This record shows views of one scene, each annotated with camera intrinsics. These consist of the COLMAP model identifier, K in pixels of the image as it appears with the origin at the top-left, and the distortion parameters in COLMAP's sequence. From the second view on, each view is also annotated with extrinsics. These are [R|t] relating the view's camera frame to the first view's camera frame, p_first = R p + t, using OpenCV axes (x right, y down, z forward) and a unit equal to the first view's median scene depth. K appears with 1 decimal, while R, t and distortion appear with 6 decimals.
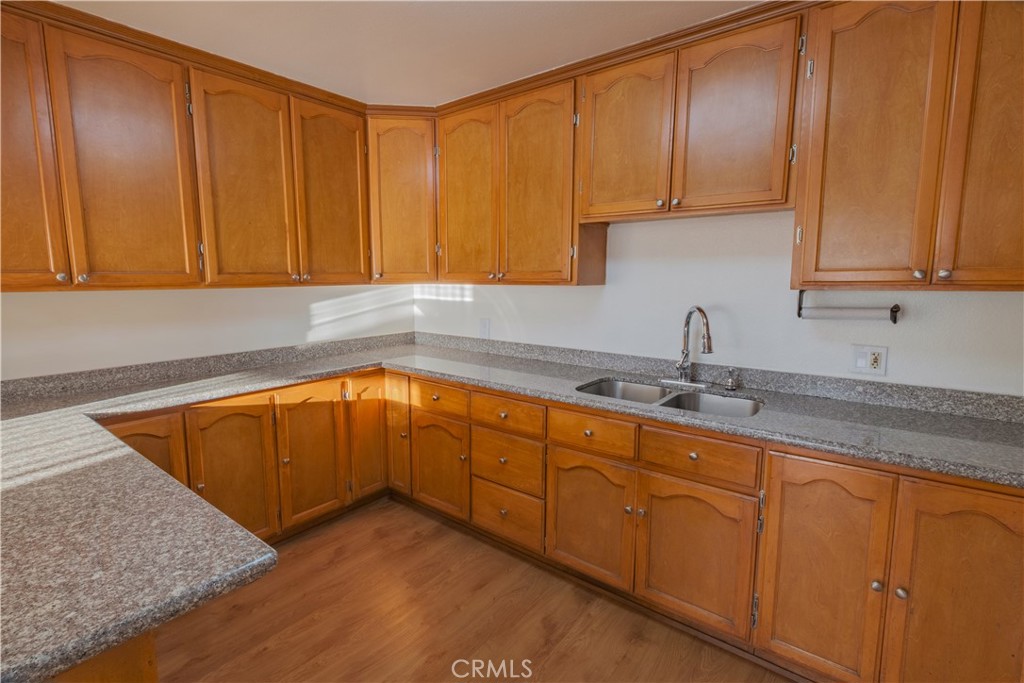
lens RADIAL K [[446.1, 0, 510.9], [0, 446.1, 336.8], [0, 0, 1]] dist [-0.000439, -0.000478]
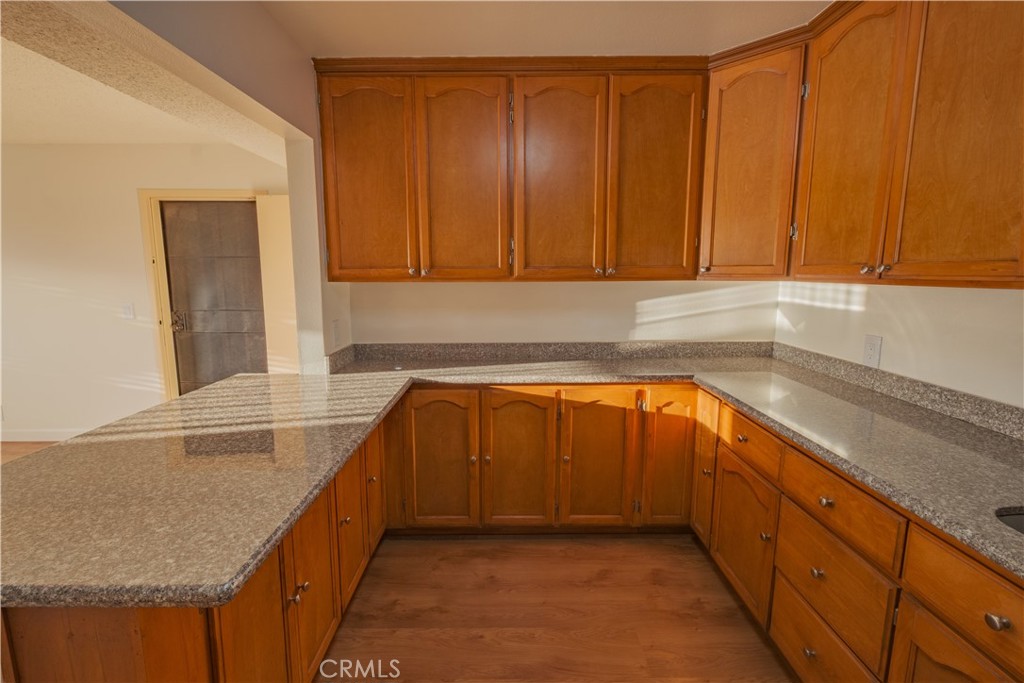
lens RADIAL K [[446.1, 0, 510.8], [0, 446.1, 335.4], [0, 0, 1]] dist [-0.000439, -0.000478]
pose [[0.636034, 0.111340, -0.763586, 0.134362], [-0.101943, 0.992987, 0.059875, -0.036331], [0.764898, 0.039760, 0.642924, 0.255002]]
